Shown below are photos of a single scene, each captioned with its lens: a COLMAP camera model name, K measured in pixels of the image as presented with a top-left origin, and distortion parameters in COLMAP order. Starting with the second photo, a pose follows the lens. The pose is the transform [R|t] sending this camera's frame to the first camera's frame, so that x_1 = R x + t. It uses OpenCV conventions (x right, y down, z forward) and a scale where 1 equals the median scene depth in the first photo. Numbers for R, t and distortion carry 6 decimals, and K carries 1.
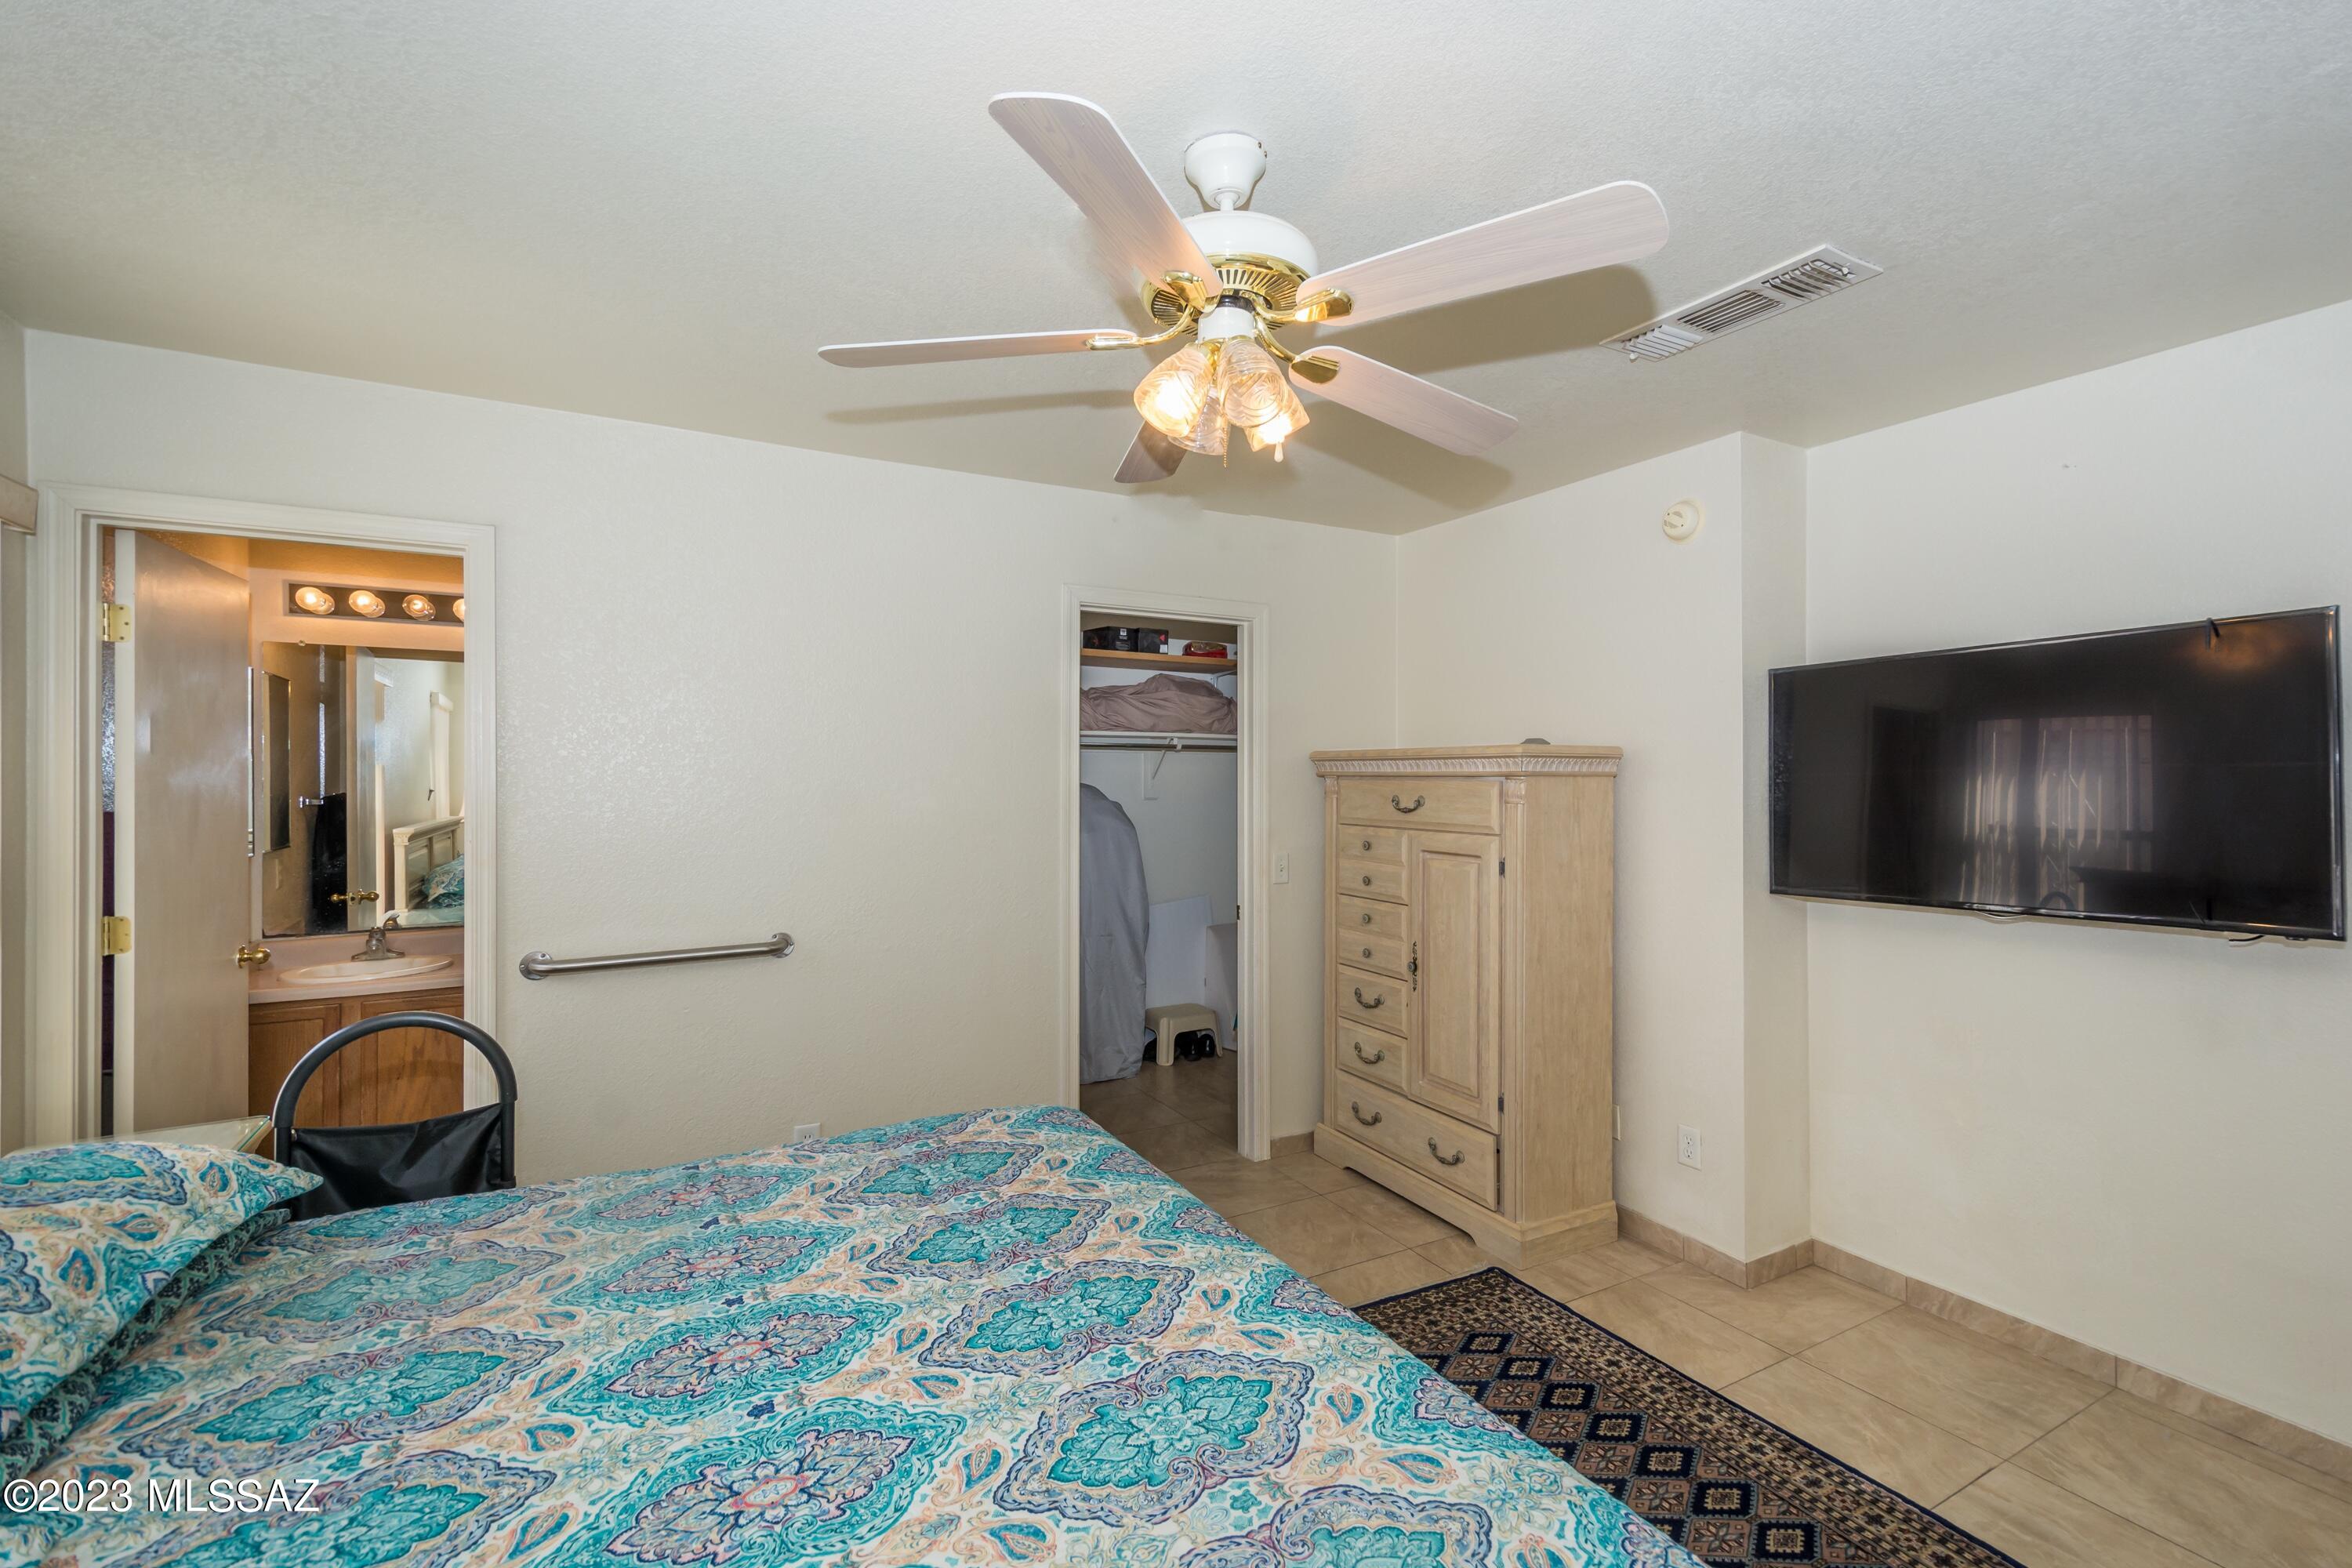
lens RADIAL K [[969.5, 0, 1185.0], [0, 969.5, 780.4], [0, 0, 1]] dist [0.001861, 0.000024]
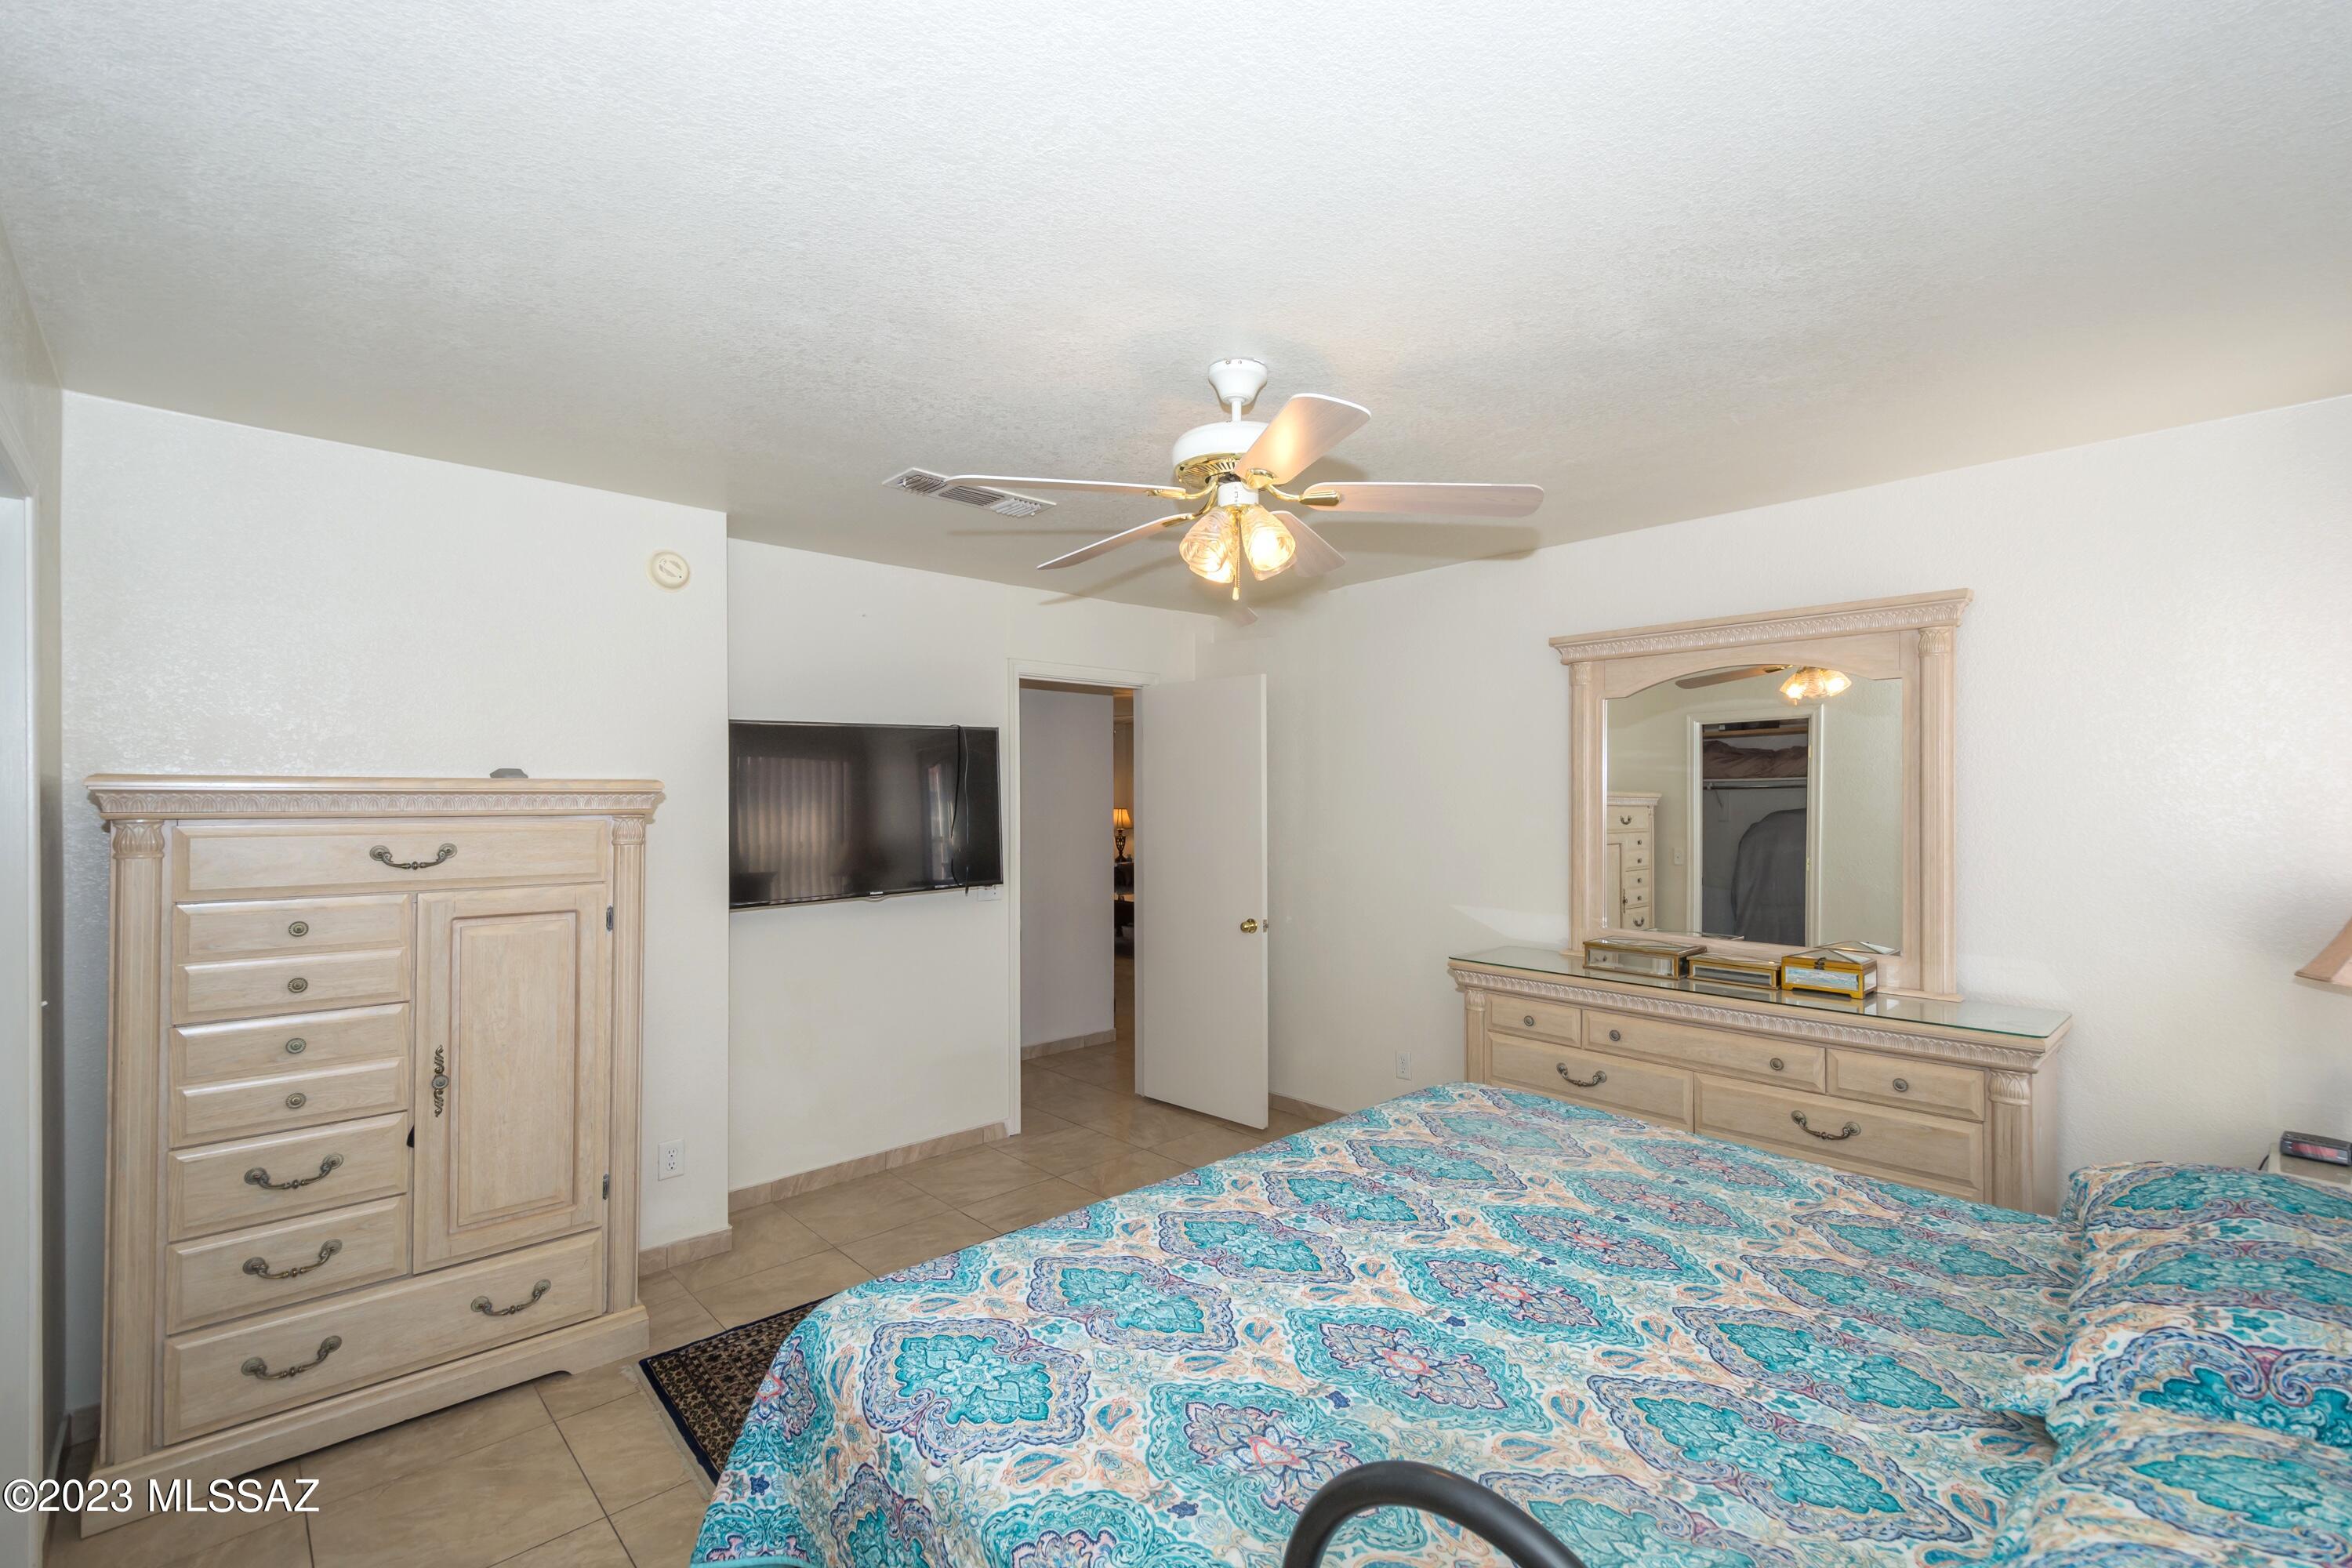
lens RADIAL K [[1034.1, 0, 1185.9], [0, 1034.1, 789.9], [0, 0, 1]] dist [0.002521, -0.000819]
pose [[-0.244514, 0.015447, 0.969523, -1.025563], [0.006391, 0.999877, -0.014319, -0.014910], [-0.969625, 0.002695, -0.244583, 1.025900]]
